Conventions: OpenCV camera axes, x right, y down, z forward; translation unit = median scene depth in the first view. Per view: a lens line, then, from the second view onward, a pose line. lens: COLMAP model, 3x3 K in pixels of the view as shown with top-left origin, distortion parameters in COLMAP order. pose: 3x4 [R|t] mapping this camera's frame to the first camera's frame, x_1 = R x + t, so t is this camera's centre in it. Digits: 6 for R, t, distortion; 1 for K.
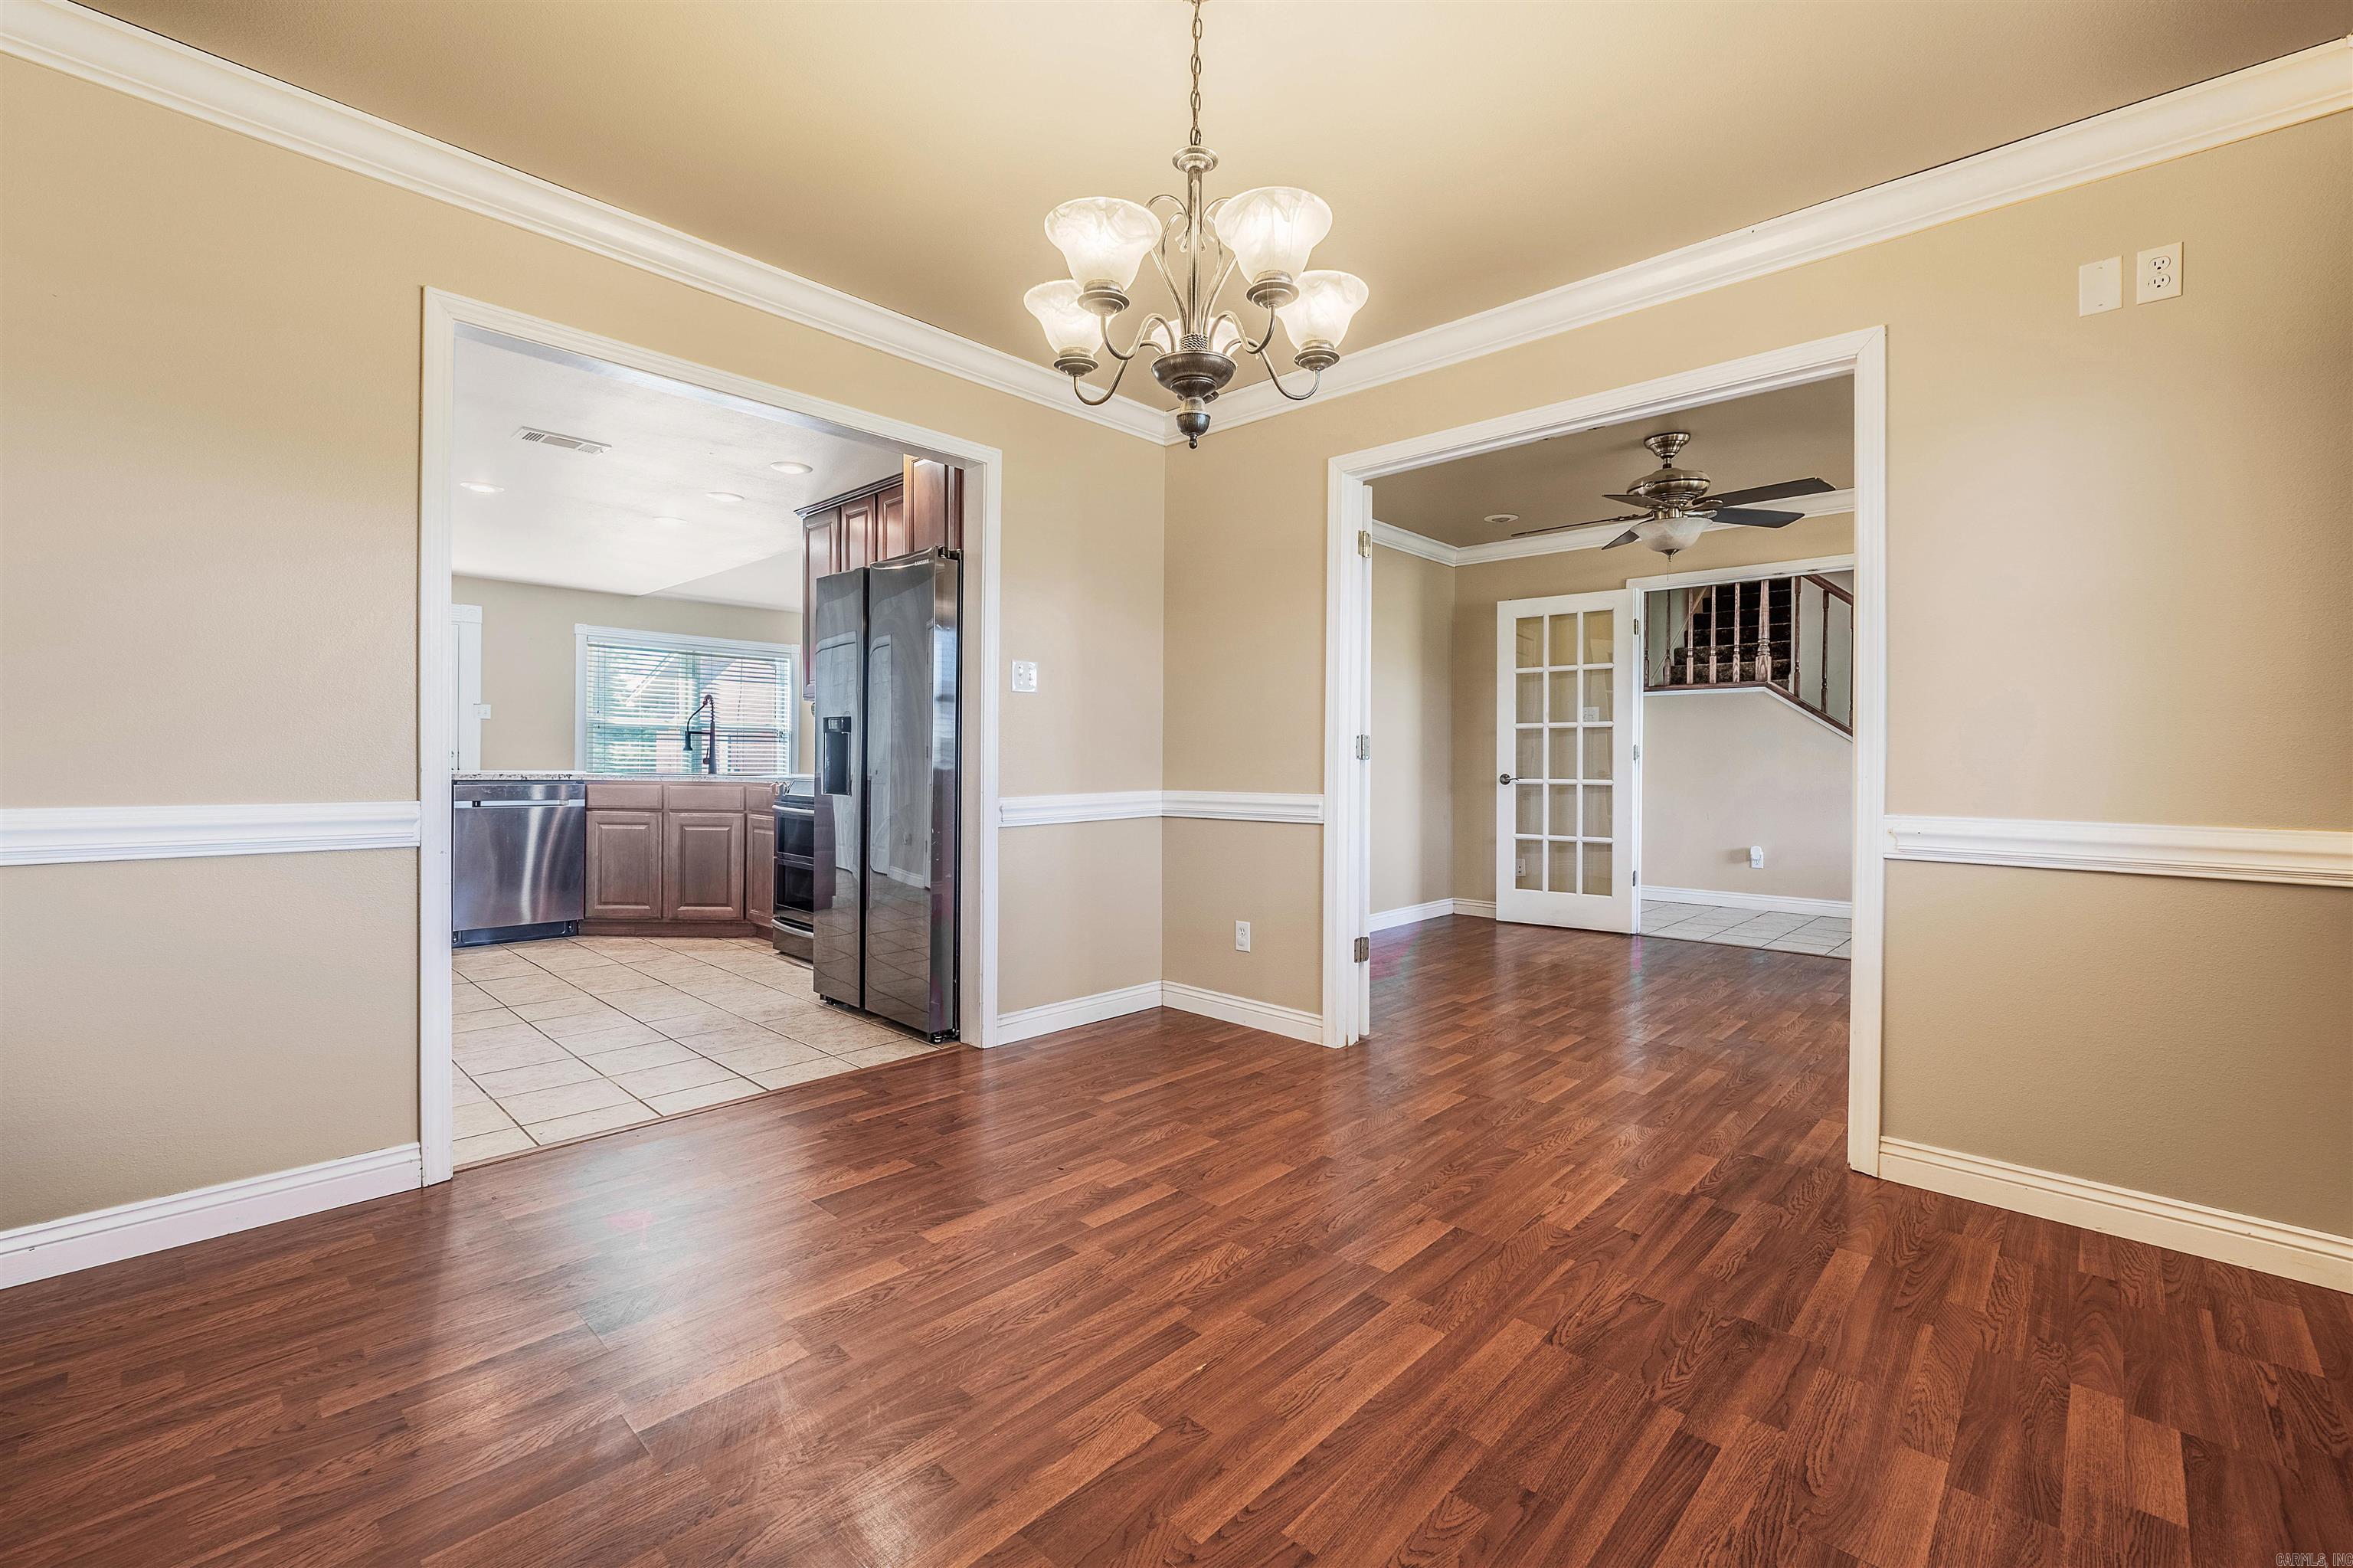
lens RADIAL K [[1014.0, 0, 1175.1], [0, 1014.0, 763.7], [0, 0, 1]] dist [-0.010391, 0.000851]
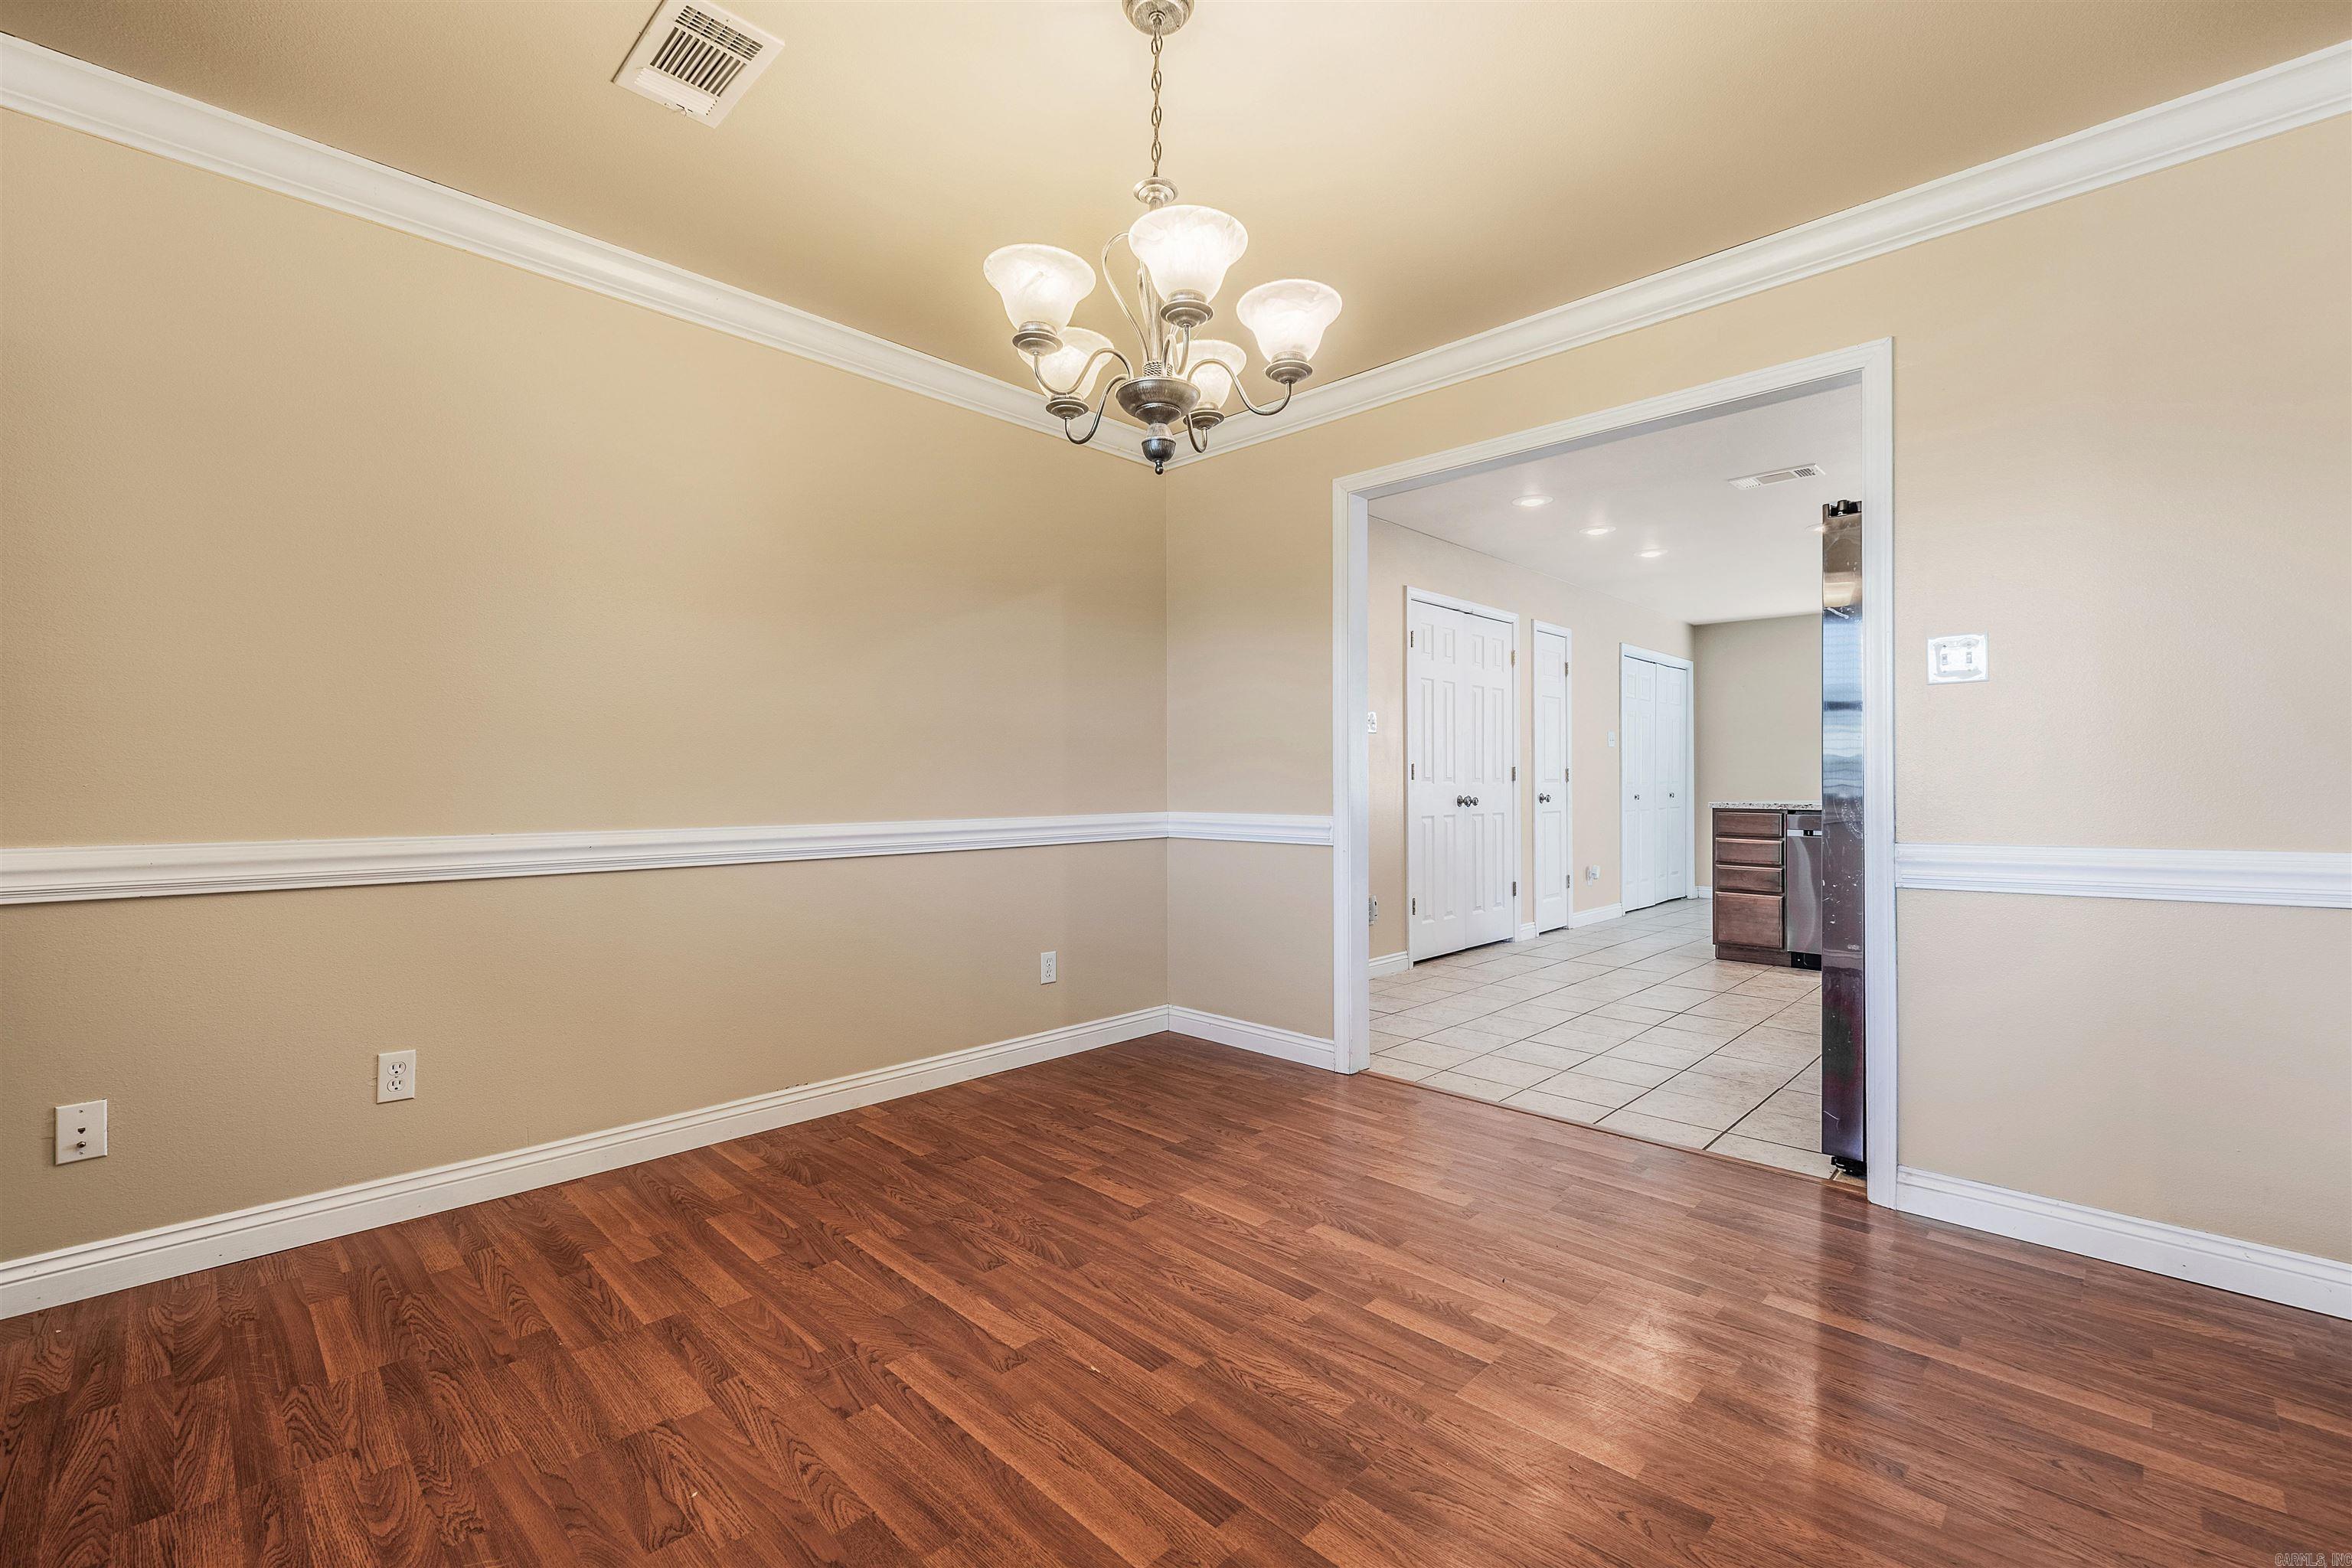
lens RADIAL K [[1013.6, 0, 1186.2], [0, 1013.6, 788.5], [0, 0, 1]] dist [-0.010391, 0.000851]
pose [[-0.034527, -0.003087, -0.999399, 0.953029], [-0.004370, 0.999986, -0.002938, 0.000883], [0.999394, 0.004266, -0.034540, 1.008492]]
